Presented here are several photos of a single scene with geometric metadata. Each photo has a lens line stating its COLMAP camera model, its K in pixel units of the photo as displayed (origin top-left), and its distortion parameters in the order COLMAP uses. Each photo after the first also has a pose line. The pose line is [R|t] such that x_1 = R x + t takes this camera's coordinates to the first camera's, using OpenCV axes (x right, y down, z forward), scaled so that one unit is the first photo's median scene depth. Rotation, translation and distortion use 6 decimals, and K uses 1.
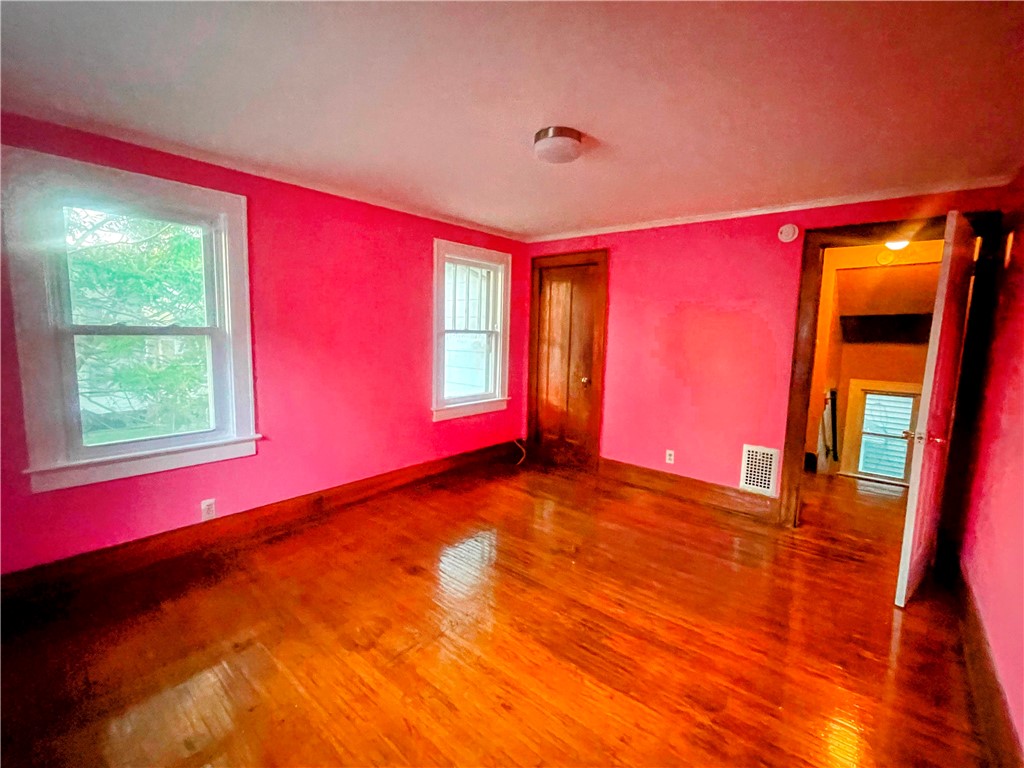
lens RADIAL K [[451.5, 0, 508.8], [0, 451.5, 383.8], [0, 0, 1]] dist [-0.007848, -0.000204]
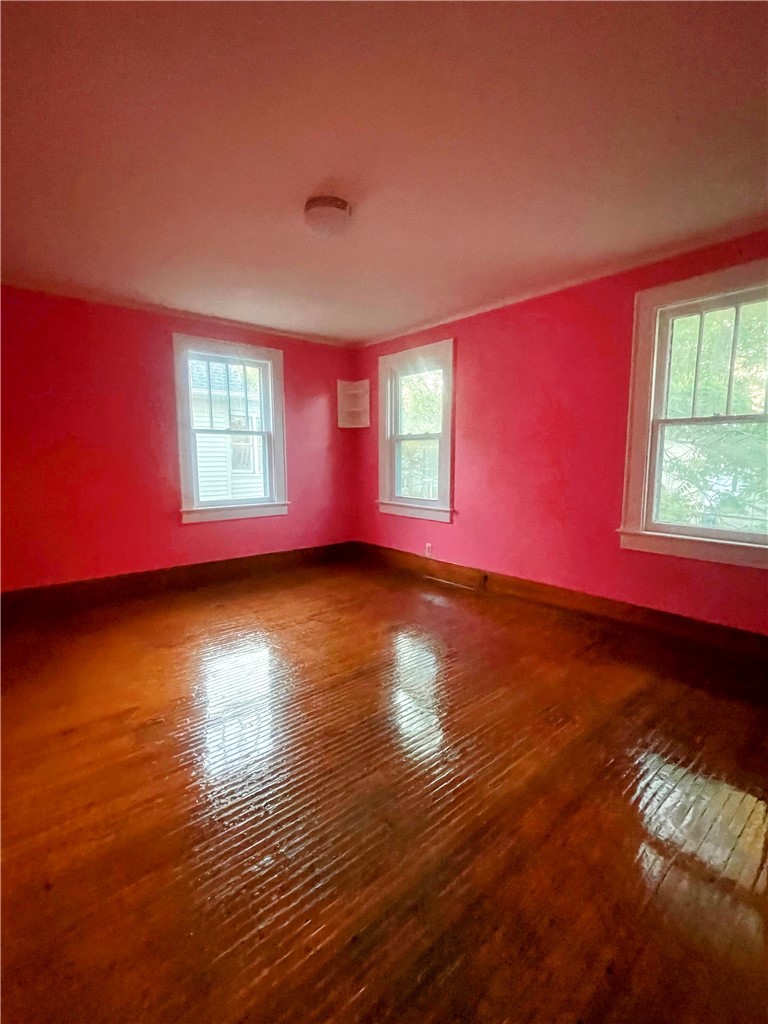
lens RADIAL K [[451.5, 0, 381.9], [0, 451.5, 510.0], [0, 0, 1]] dist [-0.007848, -0.000204]
pose [[-0.164450, 0.088984, -0.982363, 0.744732], [-0.127444, 0.985658, 0.110617, -0.009638], [0.978118, 0.143387, -0.150751, 0.891175]]
